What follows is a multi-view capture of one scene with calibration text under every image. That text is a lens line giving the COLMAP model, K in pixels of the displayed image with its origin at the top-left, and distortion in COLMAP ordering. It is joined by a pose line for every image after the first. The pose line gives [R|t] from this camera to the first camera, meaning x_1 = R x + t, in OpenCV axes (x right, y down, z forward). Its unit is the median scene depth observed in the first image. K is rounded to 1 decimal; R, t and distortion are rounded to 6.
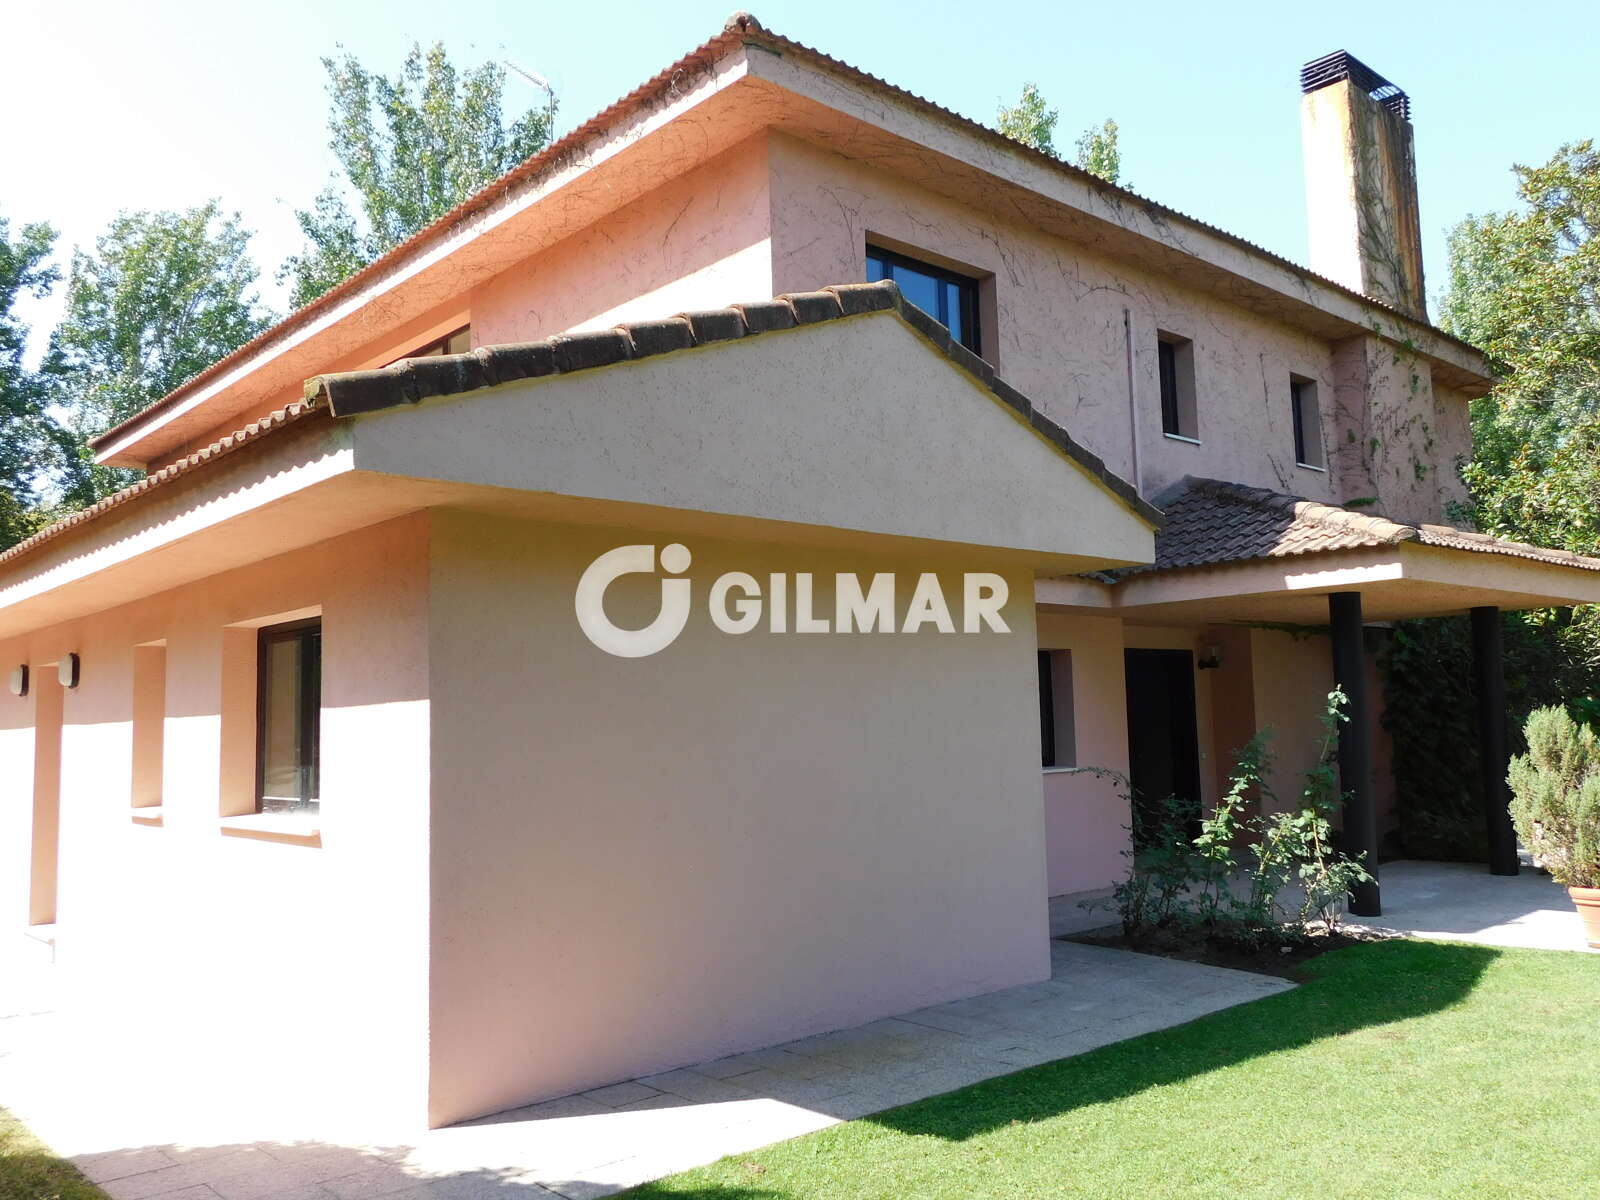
lens RADIAL K [[1306.5, 0, 798.2], [0, 1306.5, 598.3], [0, 0, 1]] dist [0.003971, 0.010463]
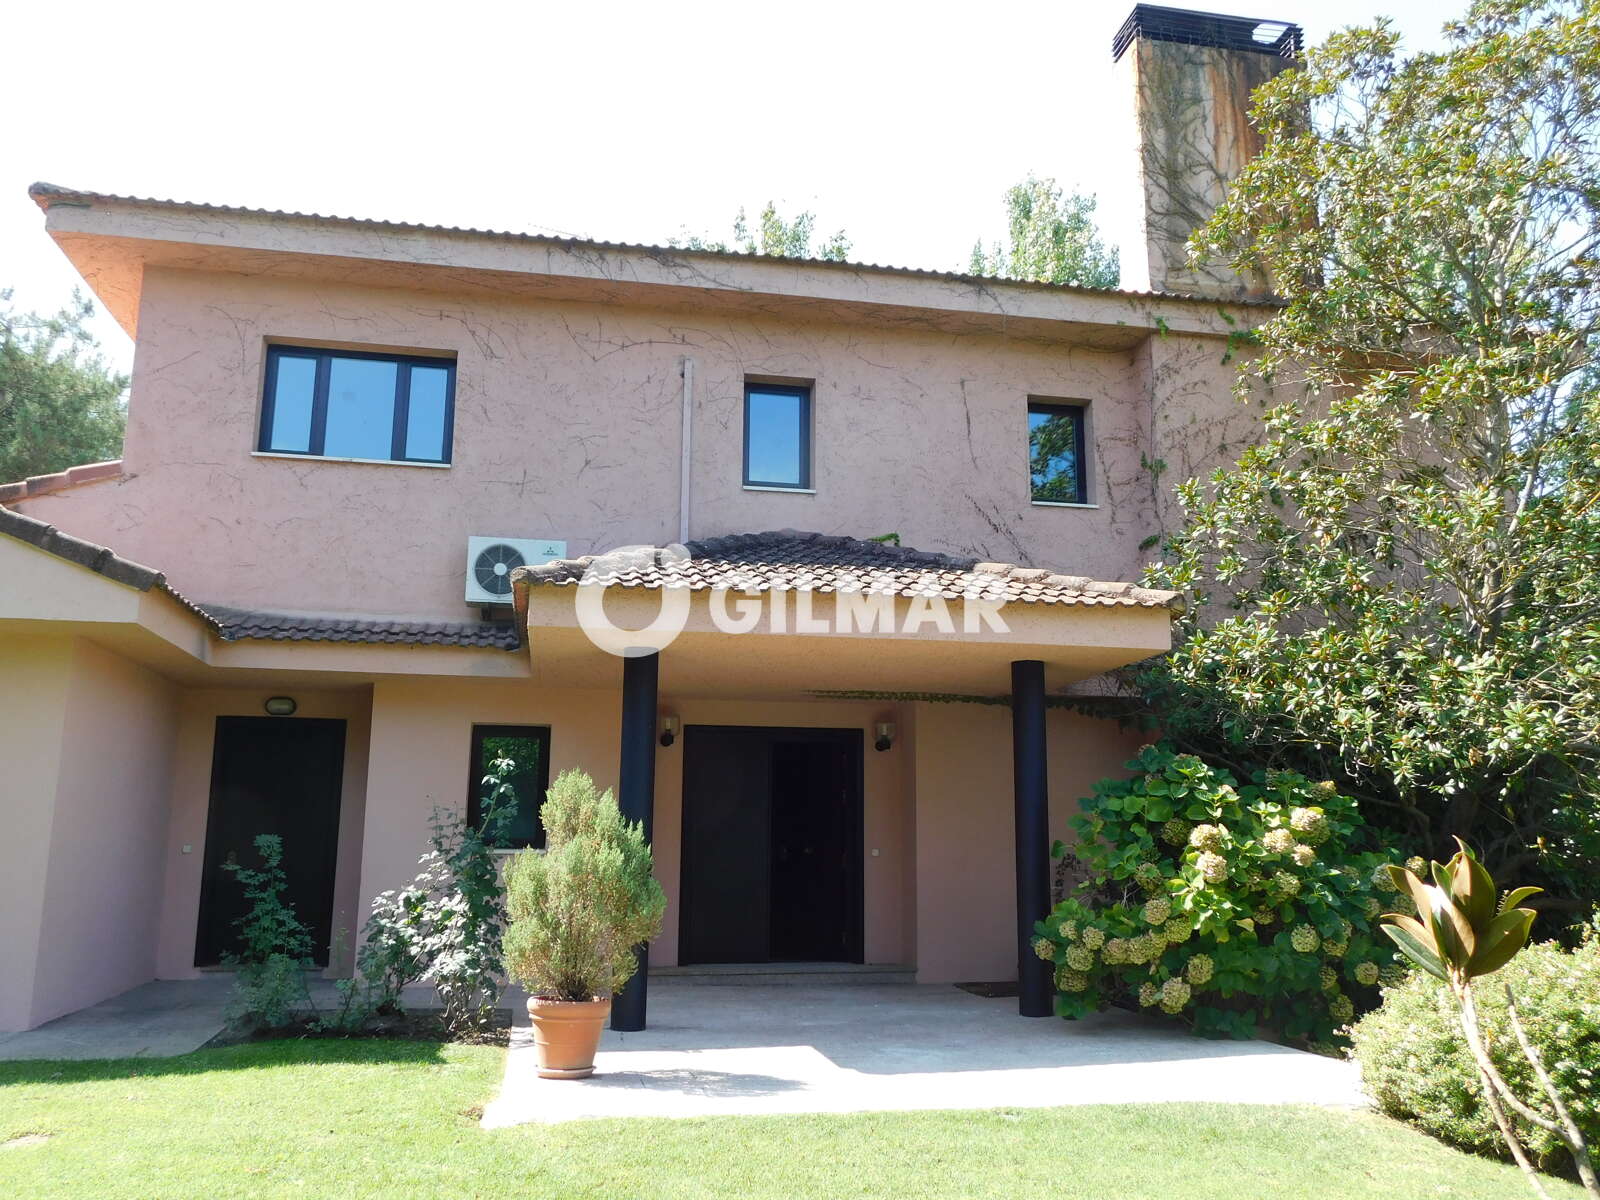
lens RADIAL K [[1306.5, 0, 798.5], [0, 1306.5, 599.4], [0, 0, 1]] dist [0.003971, 0.010463]
pose [[0.855000, -0.067914, -0.514162, 0.798032], [0.021463, 0.995173, -0.095759, 0.040544], [0.518184, 0.070838, 0.852331, 0.261922]]
